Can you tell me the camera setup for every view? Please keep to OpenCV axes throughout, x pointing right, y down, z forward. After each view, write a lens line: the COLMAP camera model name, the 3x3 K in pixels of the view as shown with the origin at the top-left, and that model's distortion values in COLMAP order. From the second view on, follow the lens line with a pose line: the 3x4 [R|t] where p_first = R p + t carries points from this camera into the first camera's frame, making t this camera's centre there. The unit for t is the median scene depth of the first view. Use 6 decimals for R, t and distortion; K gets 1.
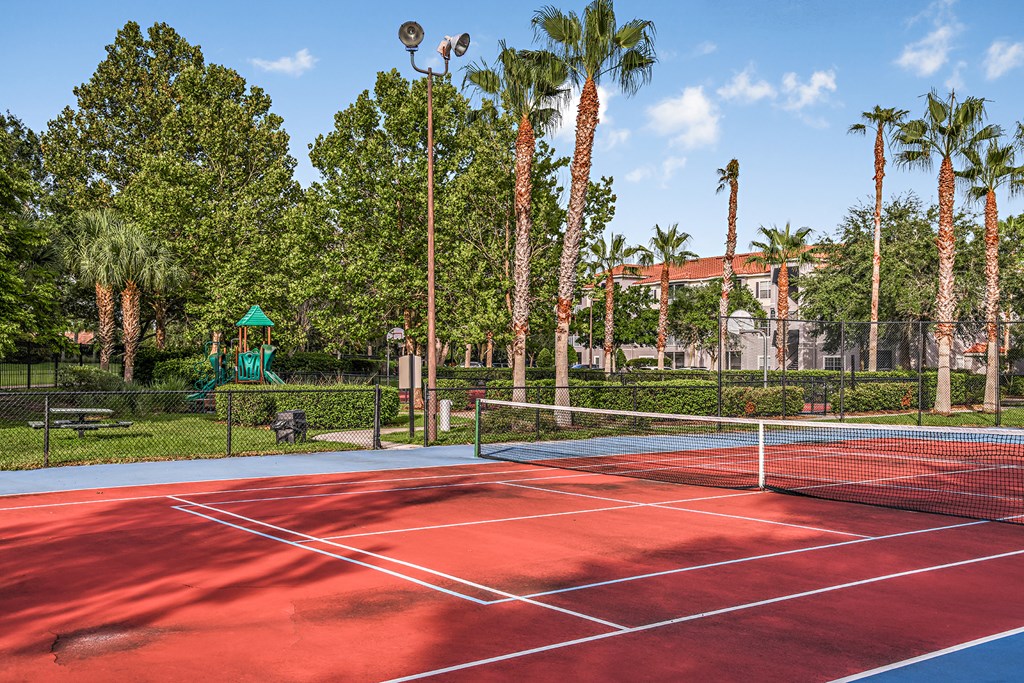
lens RADIAL K [[828.9, 0, 512.0], [0, 828.9, 341.5], [0, 0, 1]] dist [-0.006342, -0.001088]
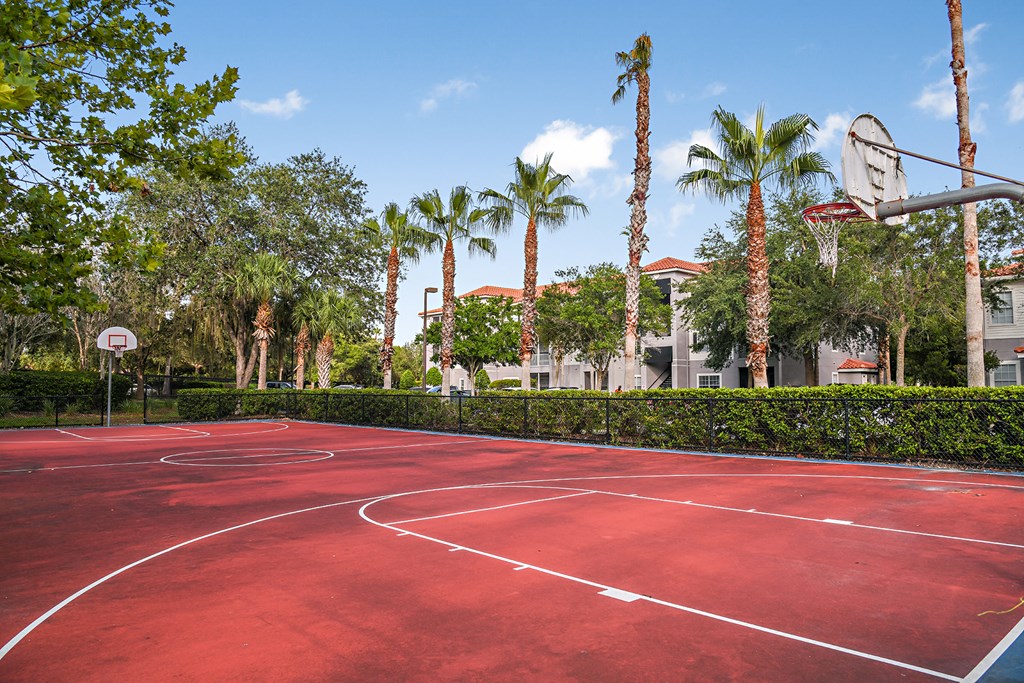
lens RADIAL K [[828.9, 0, 512.0], [0, 828.9, 341.5], [0, 0, 1]] dist [-0.006342, -0.001088]
pose [[0.986942, -0.004306, 0.161021, 0.028990], [0.008703, 0.999608, -0.026611, 0.005543], [-0.160843, 0.027664, 0.986592, 0.161284]]
